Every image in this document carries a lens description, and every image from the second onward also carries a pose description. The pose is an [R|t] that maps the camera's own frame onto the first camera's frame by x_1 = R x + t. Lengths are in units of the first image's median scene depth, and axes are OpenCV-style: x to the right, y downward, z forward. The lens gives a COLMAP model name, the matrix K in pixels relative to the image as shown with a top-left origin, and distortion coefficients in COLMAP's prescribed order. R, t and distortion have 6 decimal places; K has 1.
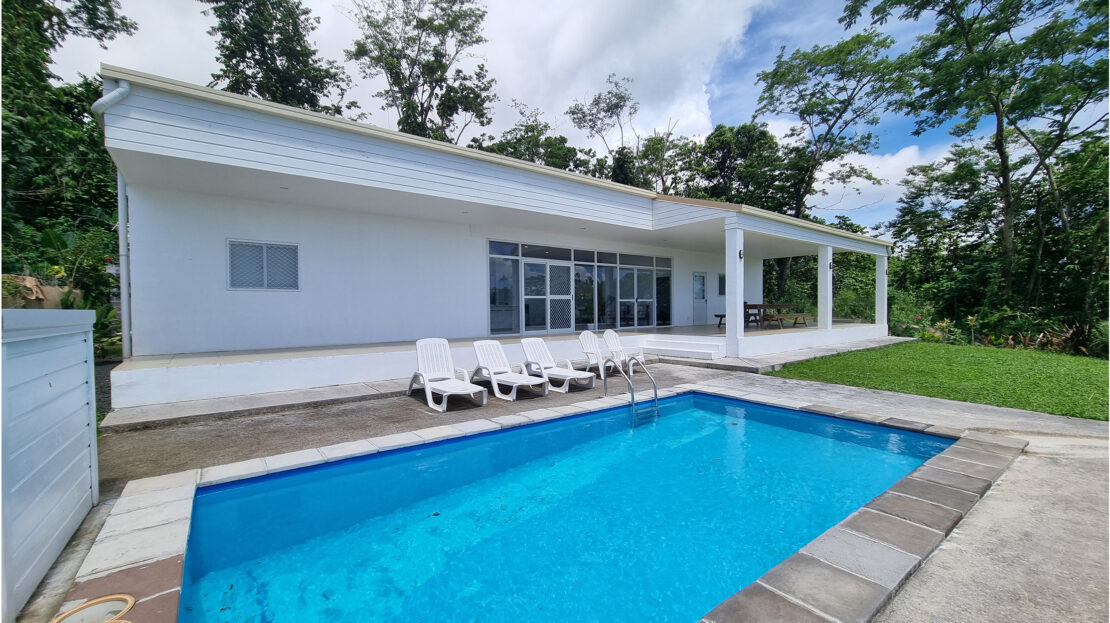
lens RADIAL K [[460.1, 0, 553.4], [0, 460.1, 316.6], [0, 0, 1]] dist [0.002697, -0.000104]
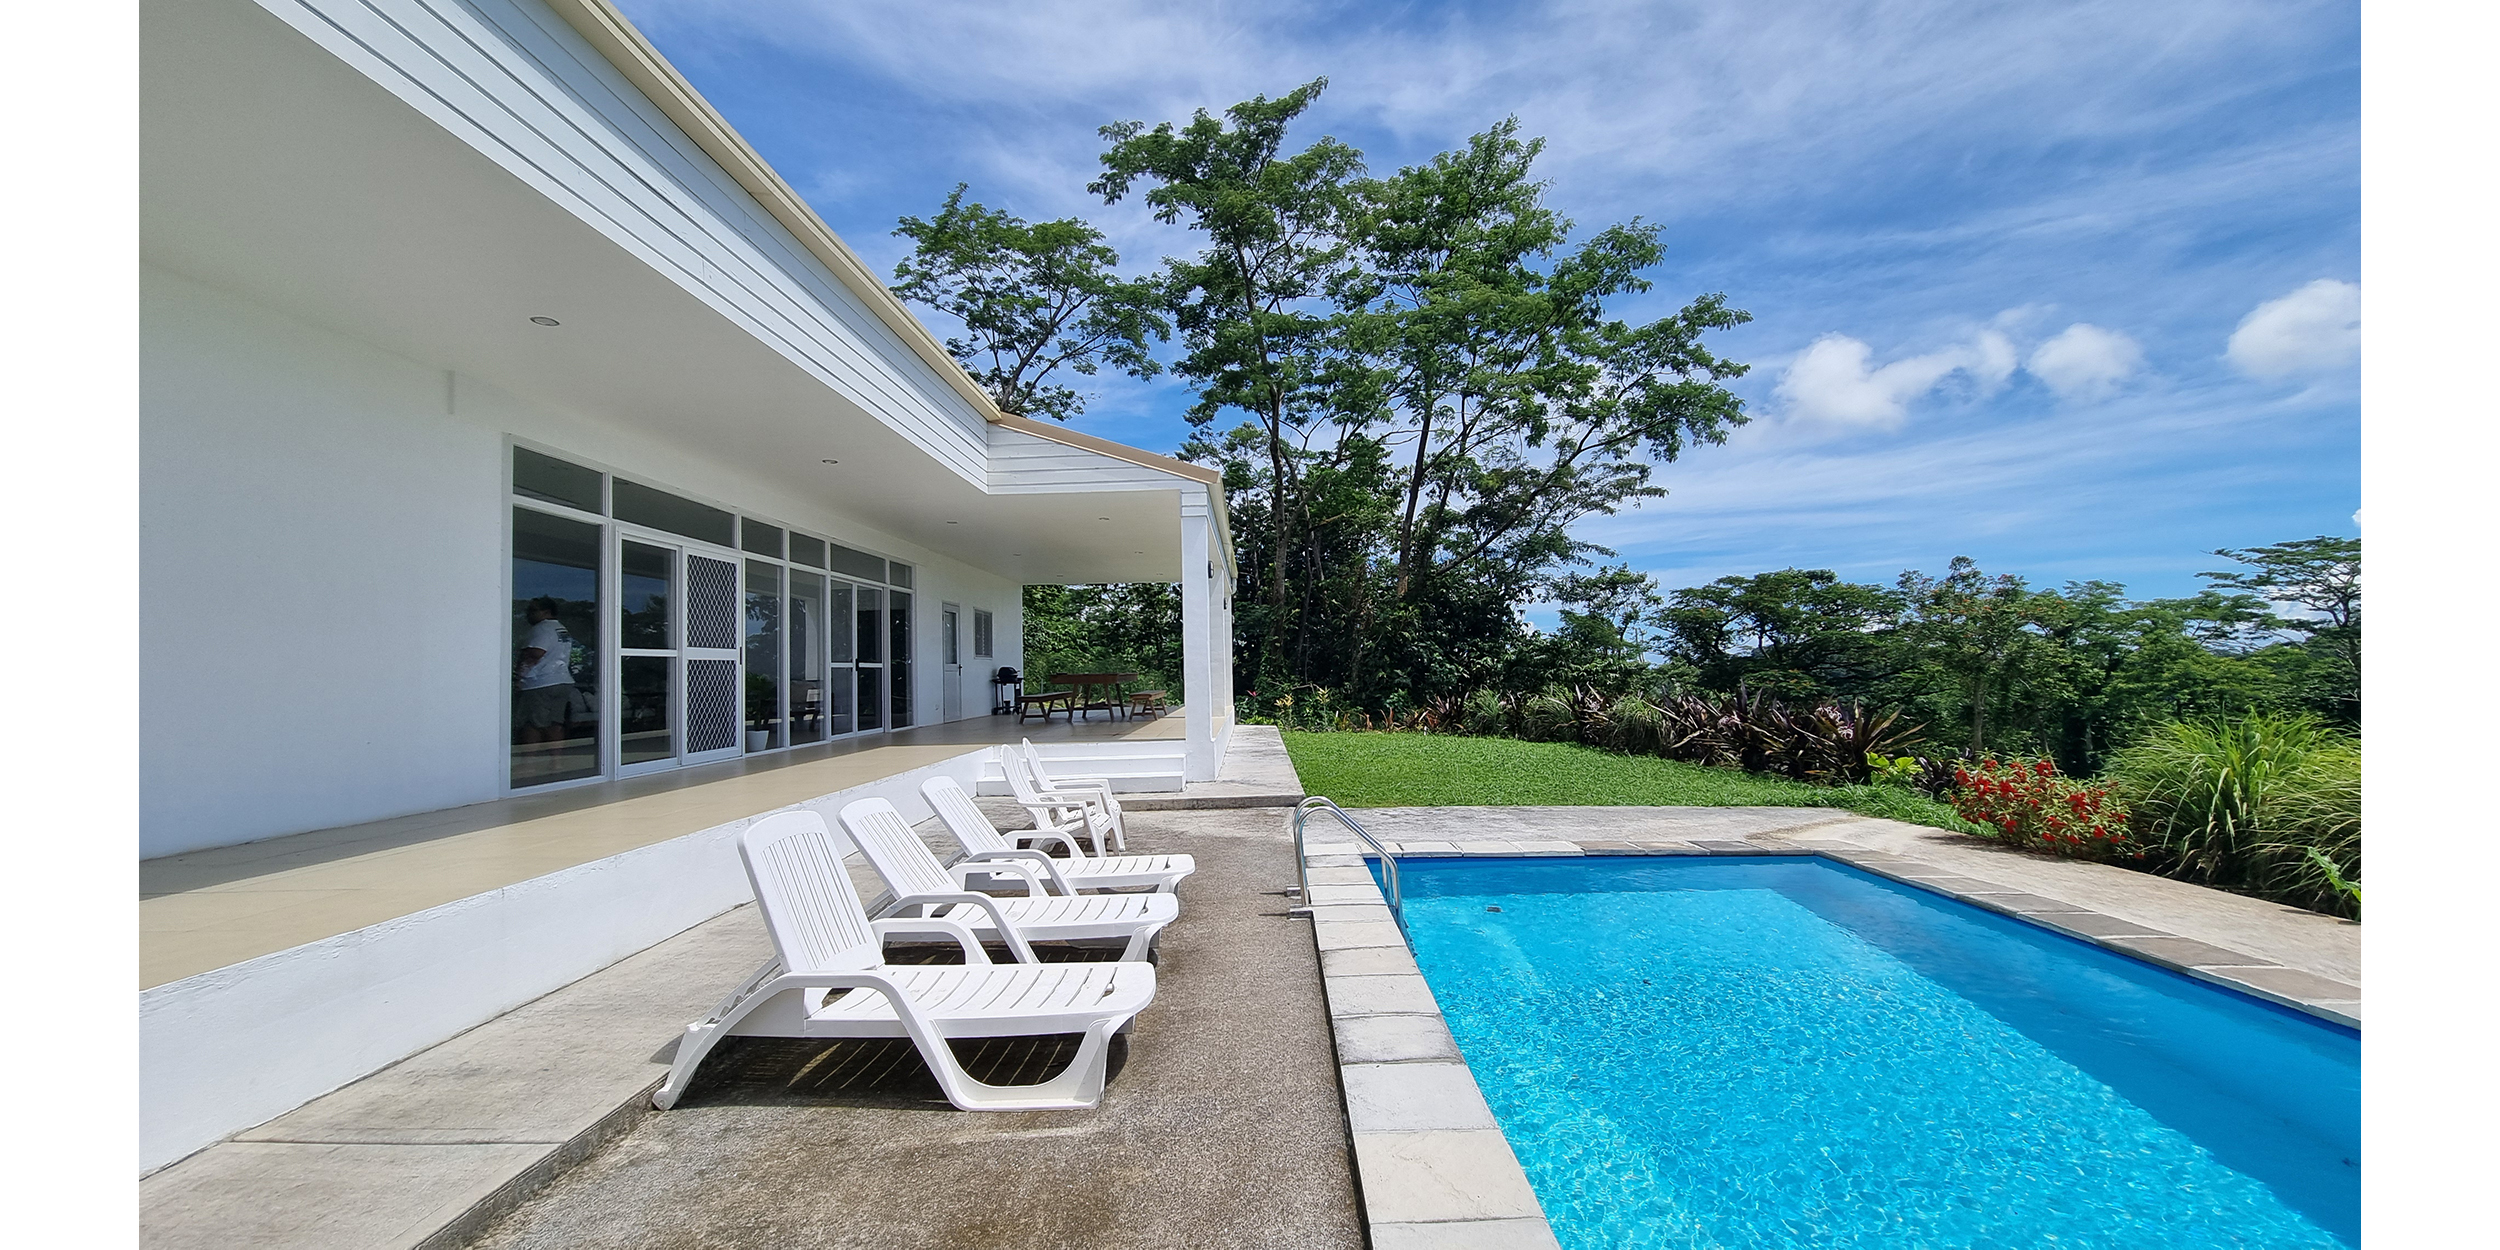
lens RADIAL K [[928.2, 0, 1252.1], [0, 928.2, 617.3], [0, 0, 1]] dist [0.008261, -0.001034]
pose [[0.602720, 0.042469, 0.796822, -0.159142], [0.034631, 0.996250, -0.079293, -0.001655], [-0.797201, 0.075386, 0.598989, 0.166657]]
